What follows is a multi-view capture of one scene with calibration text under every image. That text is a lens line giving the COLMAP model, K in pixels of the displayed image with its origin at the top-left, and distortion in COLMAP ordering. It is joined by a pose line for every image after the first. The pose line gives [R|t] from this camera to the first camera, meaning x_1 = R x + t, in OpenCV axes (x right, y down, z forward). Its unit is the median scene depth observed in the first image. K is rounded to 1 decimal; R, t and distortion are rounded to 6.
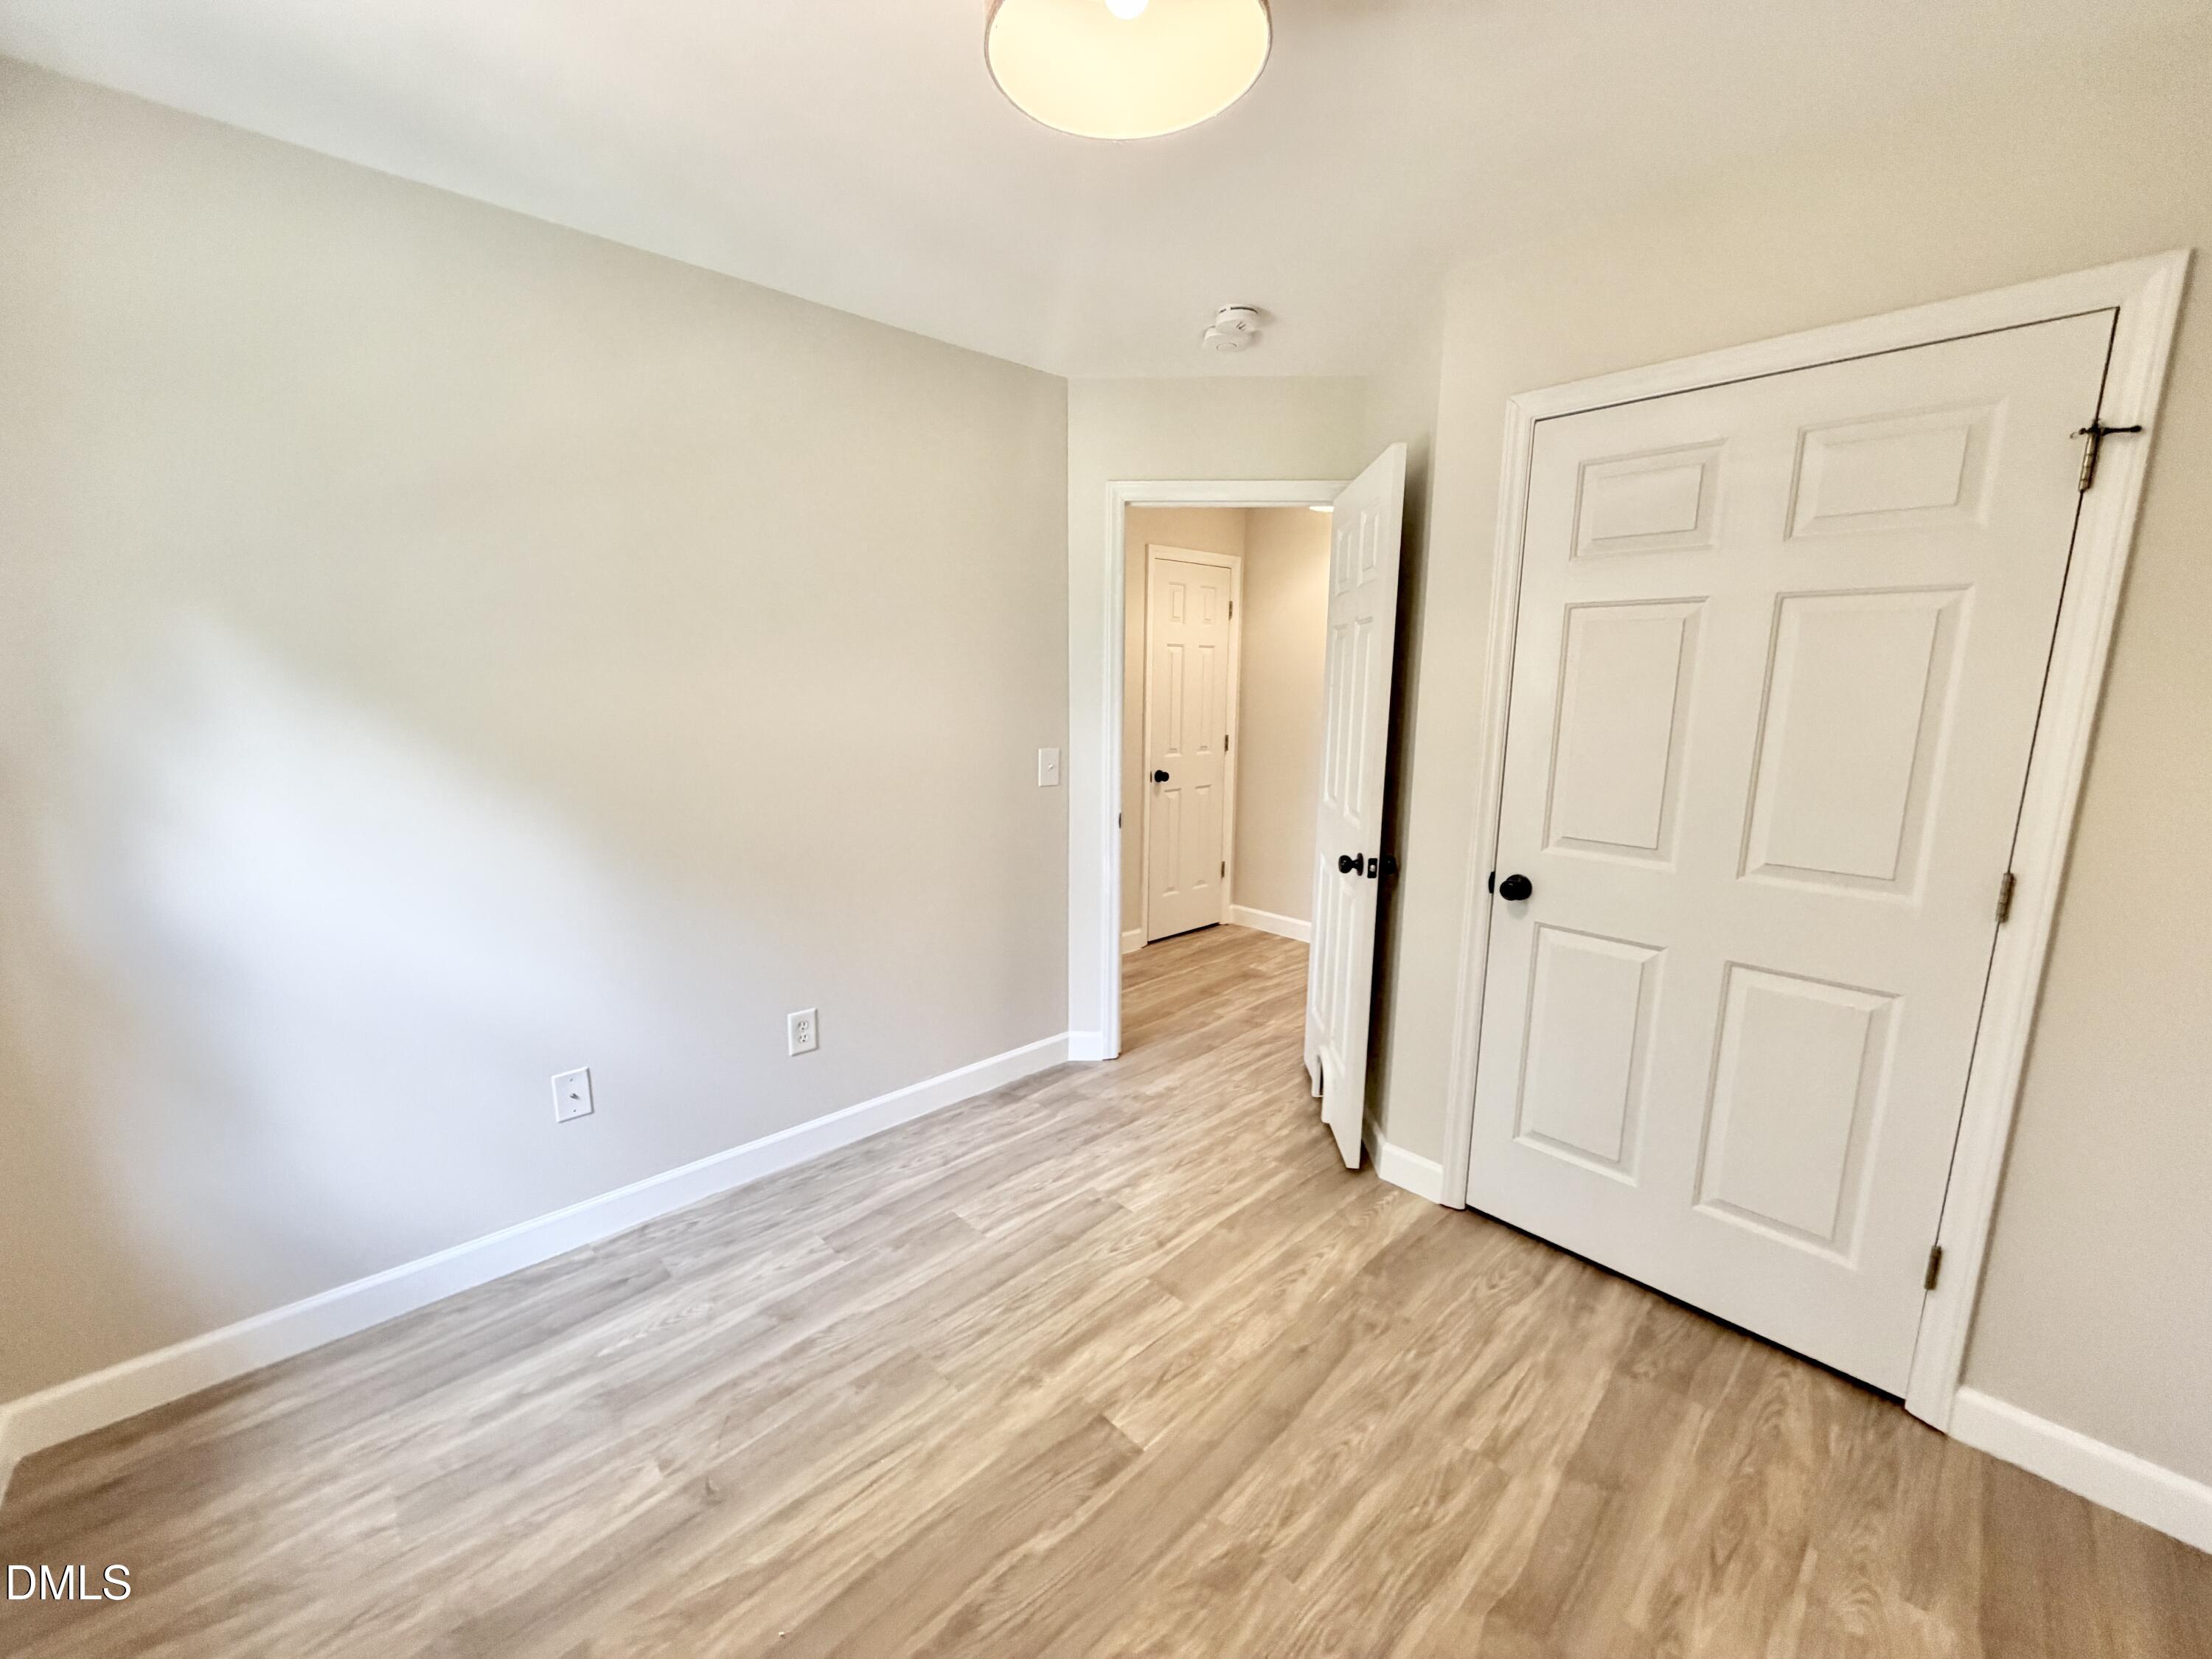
lens RADIAL K [[880.7, 0, 1109.8], [0, 880.7, 811.4], [0, 0, 1]] dist [-0.007956, 0.000388]
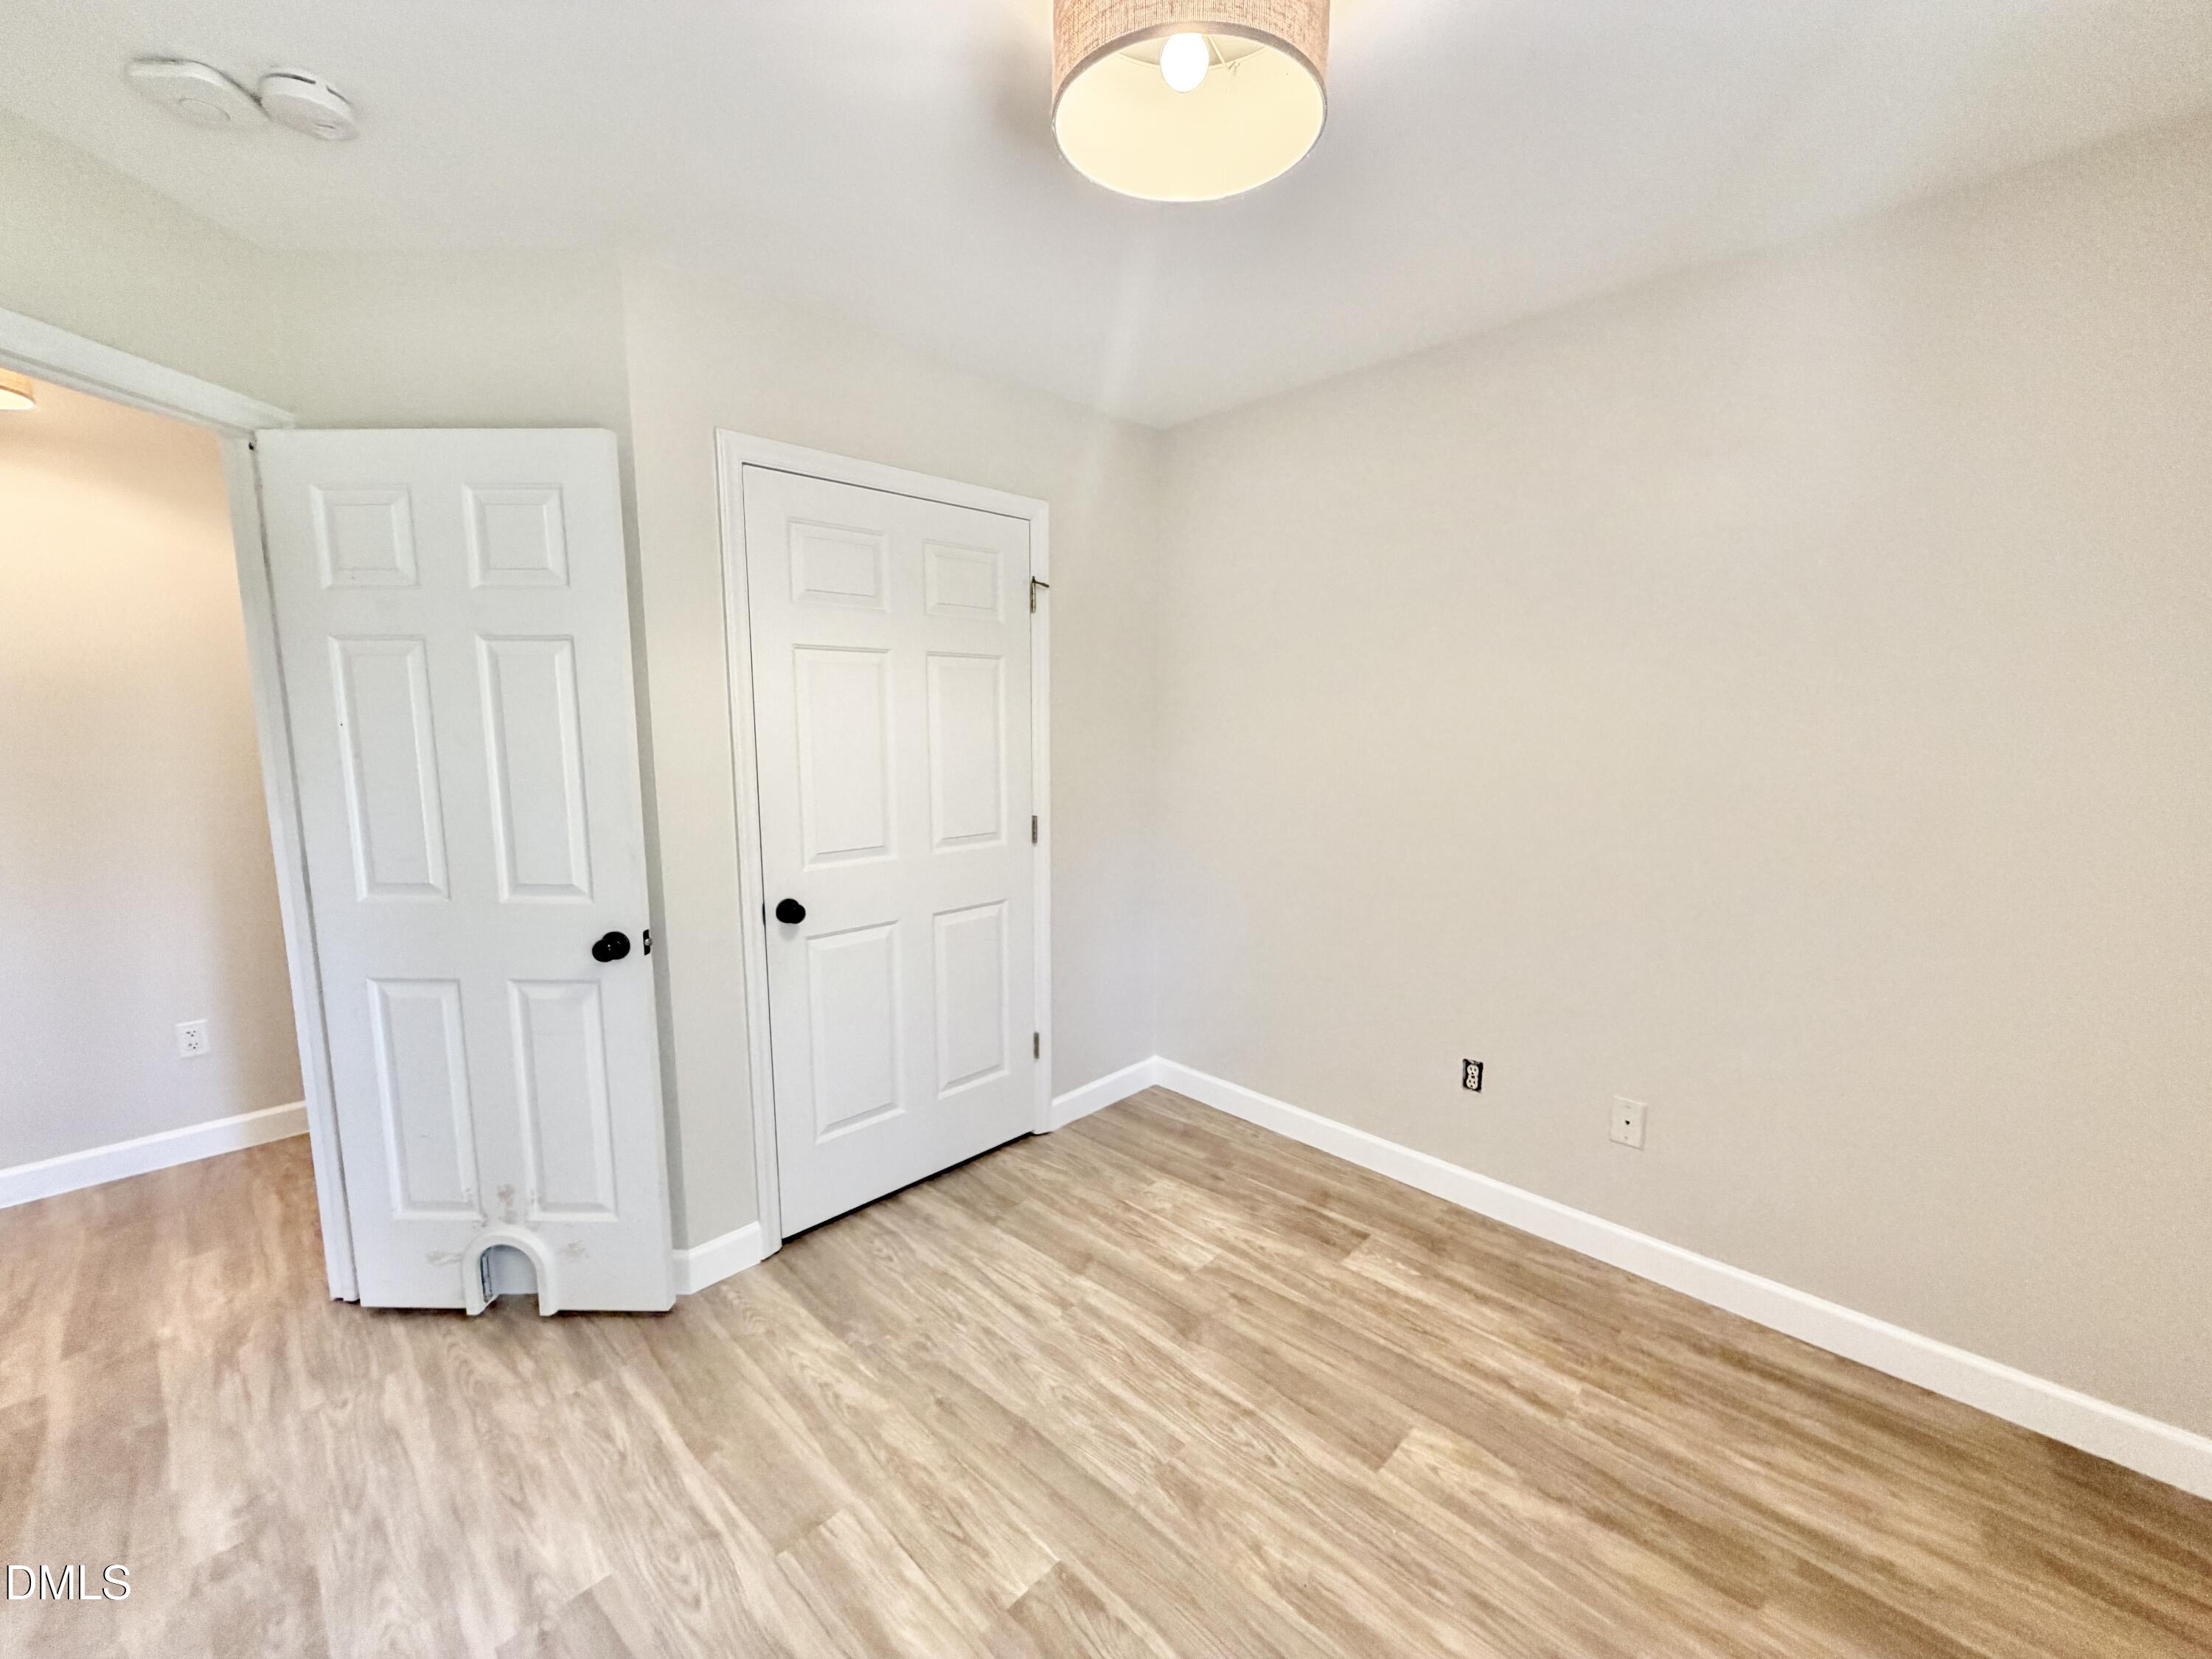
lens RADIAL K [[880.7, 0, 1098.5], [0, 880.7, 810.4], [0, 0, 1]] dist [-0.007956, 0.000388]
pose [[-0.029367, -0.122283, 0.992061, -0.666169], [0.151529, 0.980474, 0.125341, -0.124053], [-0.988016, 0.154007, -0.010264, 0.734999]]
